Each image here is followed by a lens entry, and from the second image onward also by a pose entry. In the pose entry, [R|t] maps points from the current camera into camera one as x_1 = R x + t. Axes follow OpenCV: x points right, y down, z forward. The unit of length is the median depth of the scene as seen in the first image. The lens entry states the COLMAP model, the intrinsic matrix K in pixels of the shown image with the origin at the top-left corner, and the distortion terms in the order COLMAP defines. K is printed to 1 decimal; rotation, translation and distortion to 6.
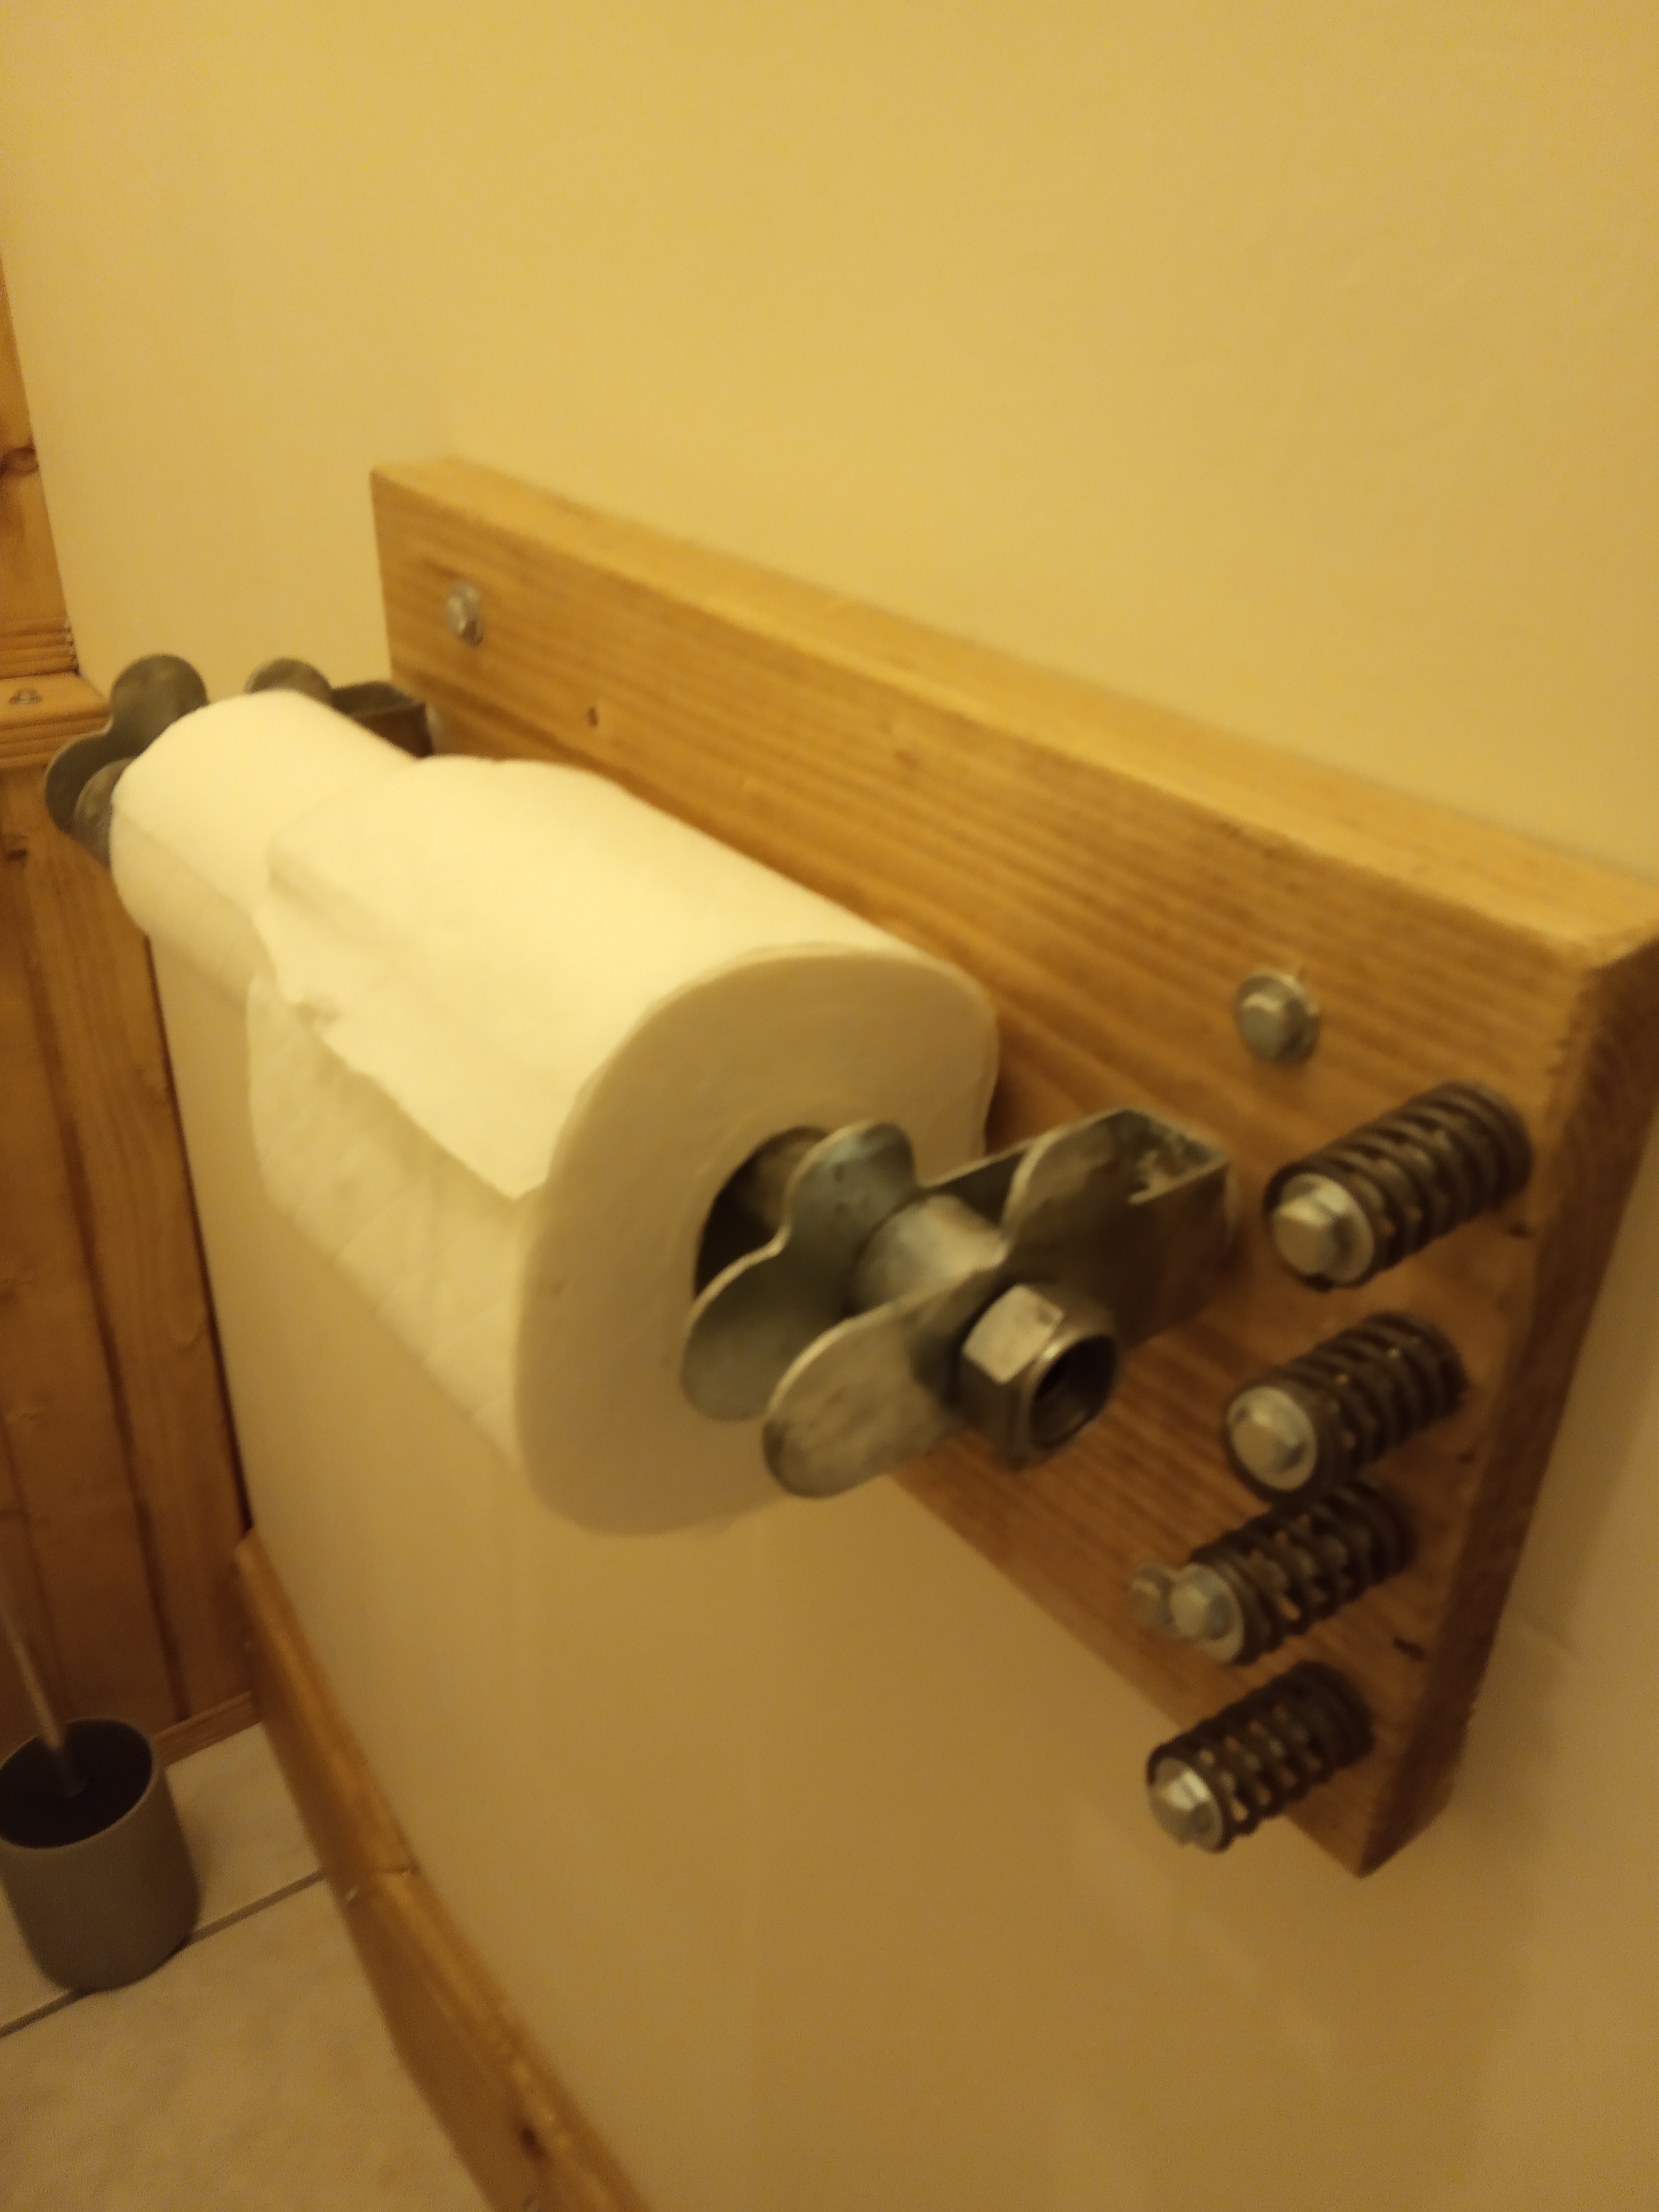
lens RADIAL K [[1757.5, 0, 830.6], [0, 1757.5, 1114.4], [0, 0, 1]] dist [0.065563, -0.096614]
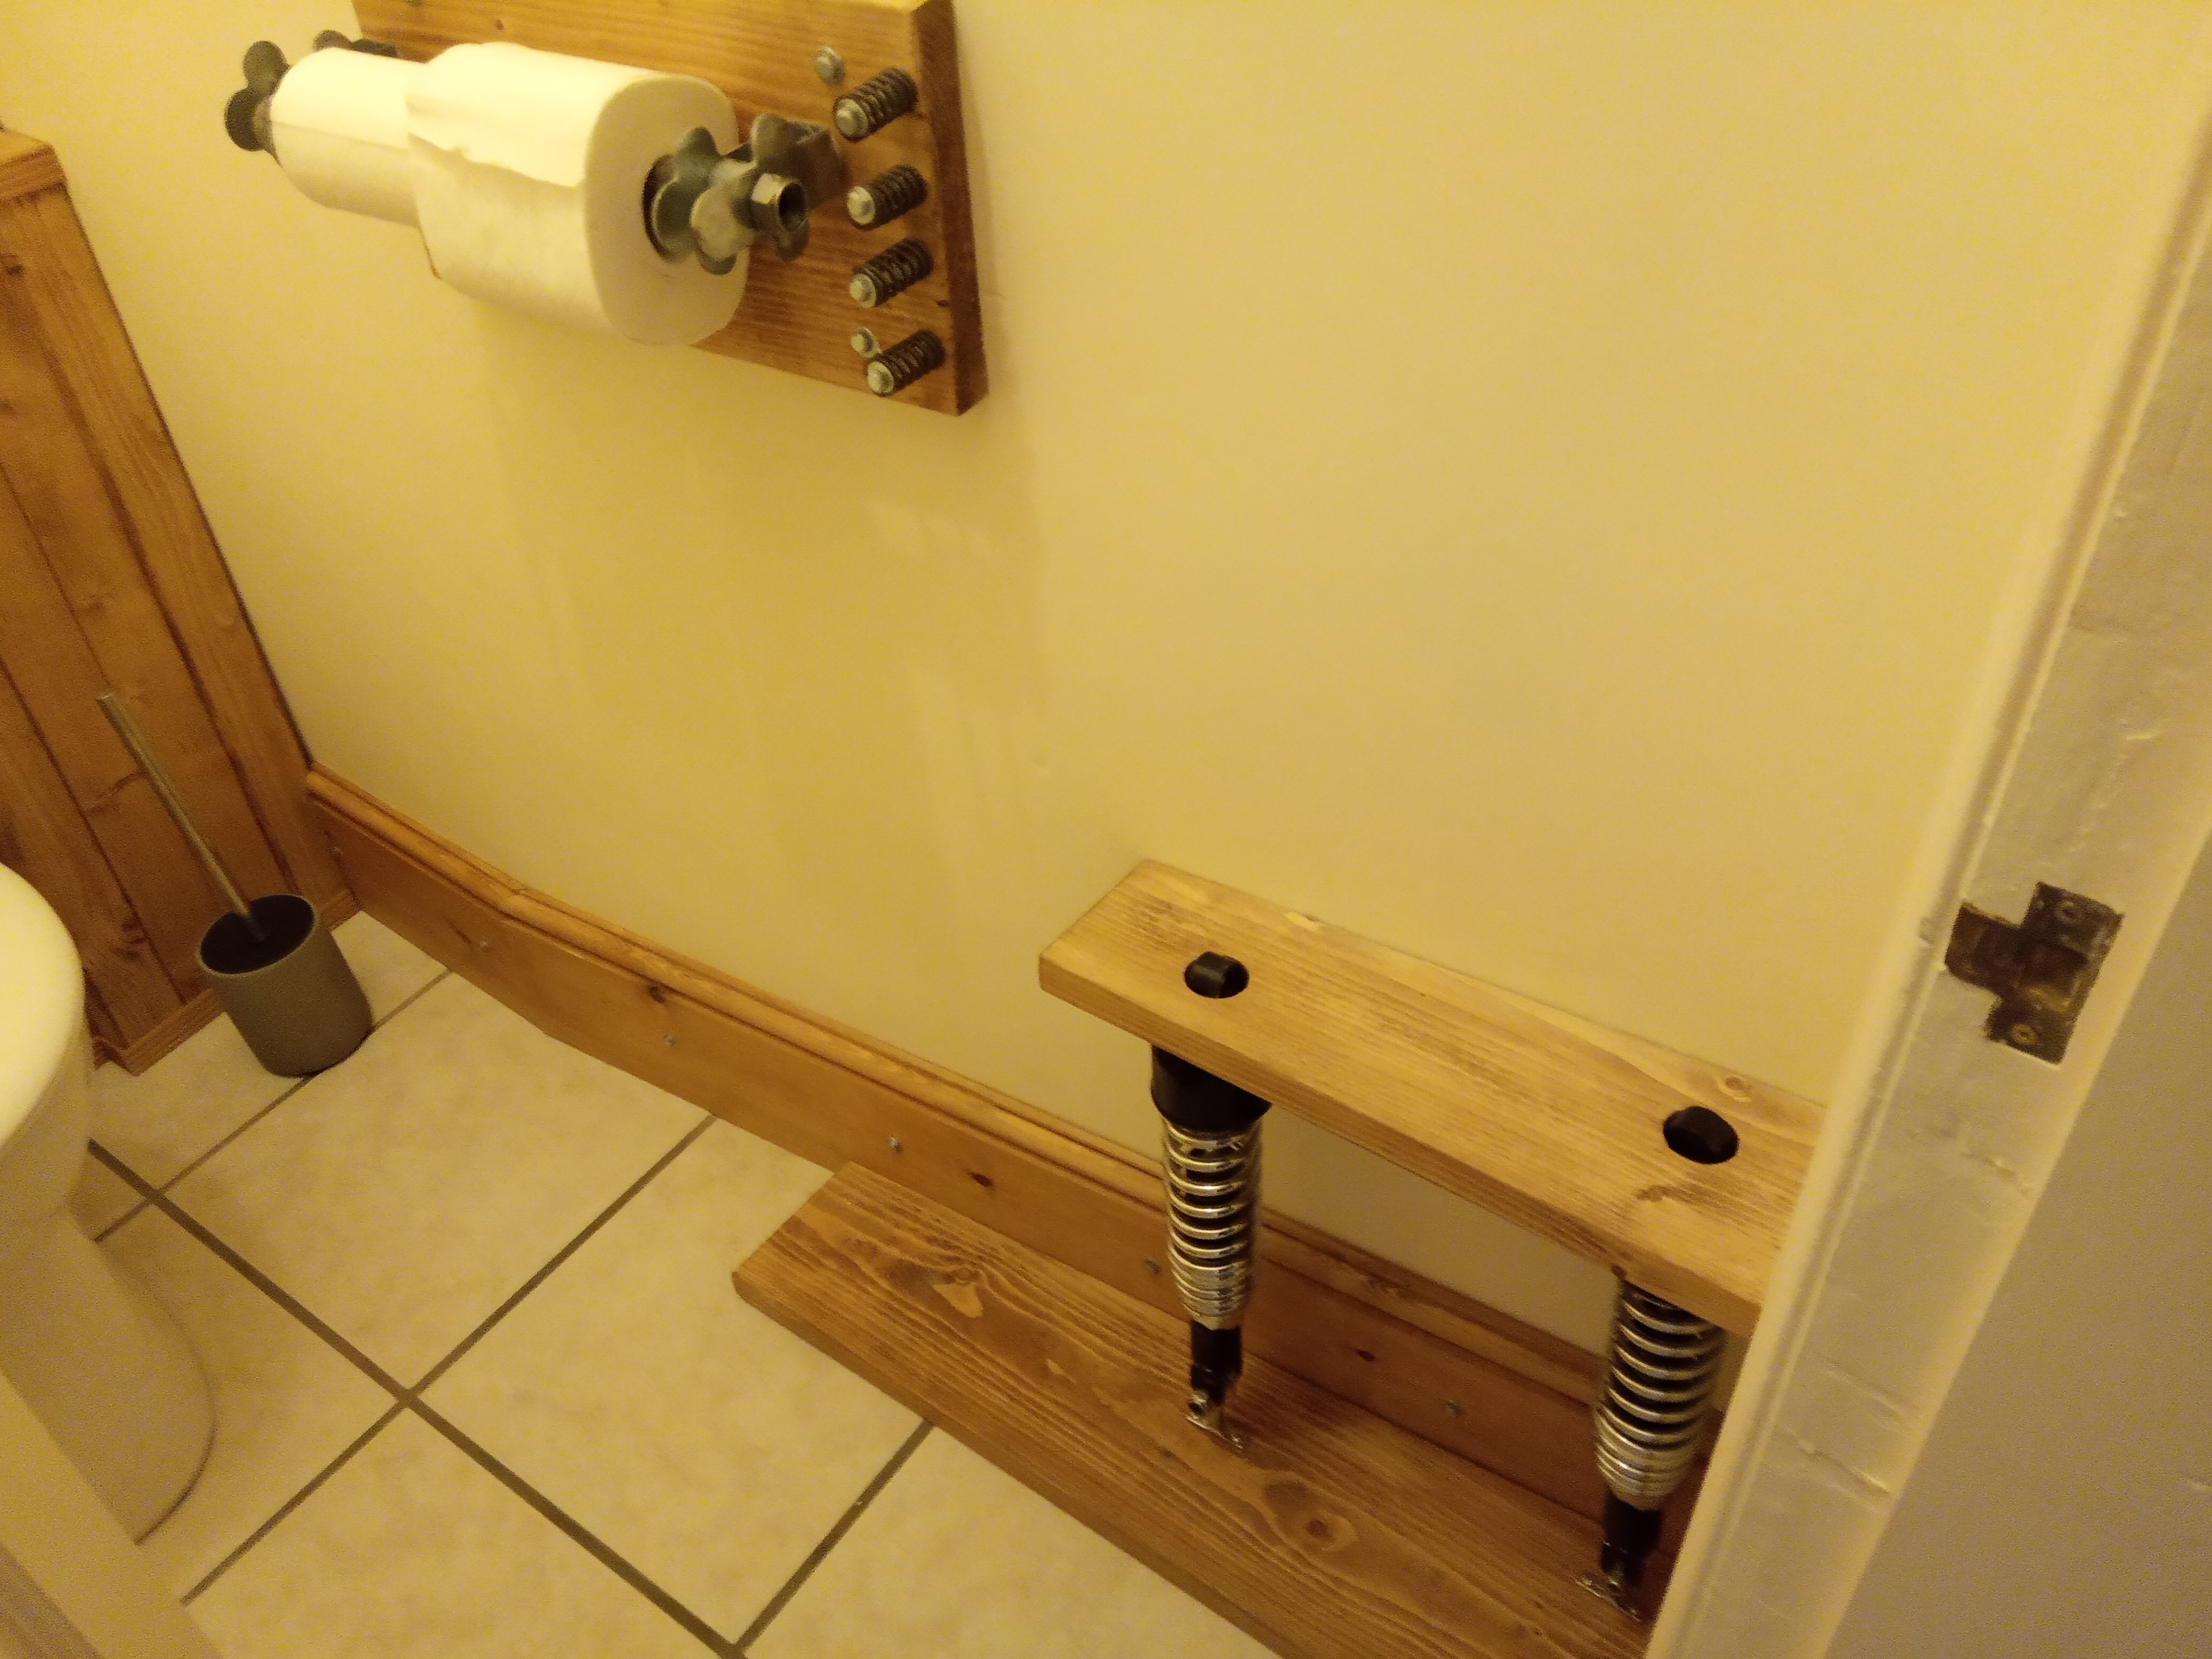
lens RADIAL K [[1757.5, 0, 1110.2], [0, 1757.5, 821.3], [0, 0, 1]] dist [0.065563, -0.096614]
pose [[0.933125, -0.280121, 0.225413, -0.252297], [0.239763, 0.951963, 0.190476, 0.557083], [-0.267941, -0.123692, 0.955462, -1.648832]]
